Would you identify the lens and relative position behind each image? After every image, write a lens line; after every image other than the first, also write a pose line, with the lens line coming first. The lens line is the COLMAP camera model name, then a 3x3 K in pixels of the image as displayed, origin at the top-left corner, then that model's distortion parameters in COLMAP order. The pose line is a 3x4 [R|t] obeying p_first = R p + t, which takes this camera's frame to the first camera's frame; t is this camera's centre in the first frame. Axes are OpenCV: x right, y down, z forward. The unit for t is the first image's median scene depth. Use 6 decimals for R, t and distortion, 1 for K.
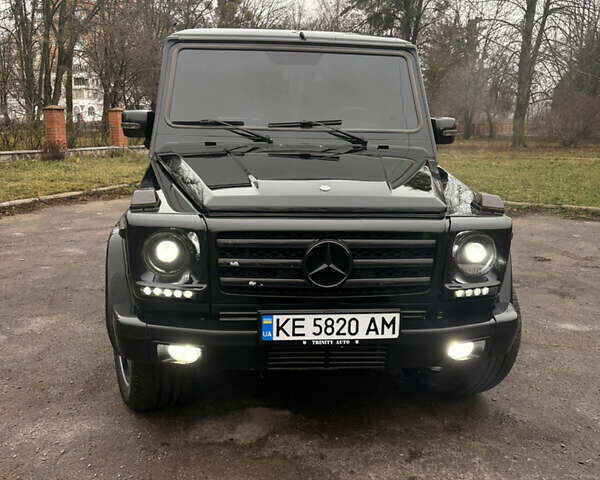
lens RADIAL K [[597.9, 0, 300.4], [0, 597.9, 249.4], [0, 0, 1]] dist [0.012986, 0.012329]
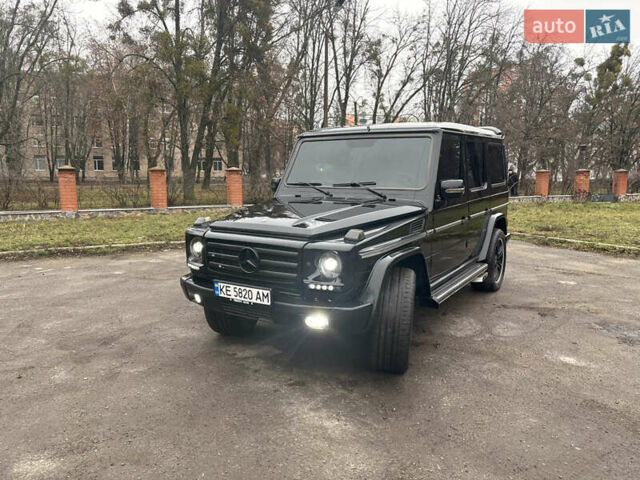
lens RADIAL K [[485.8, 0, 320.0], [0, 485.8, 240.0], [0, 0, 1]] dist [0.013909, 0.001819]
pose [[0.791323, 0.068182, -0.607585, 0.980723], [-0.120216, 0.991715, -0.045281, 0.003803], [0.599463, 0.108873, 0.792963, -0.060780]]
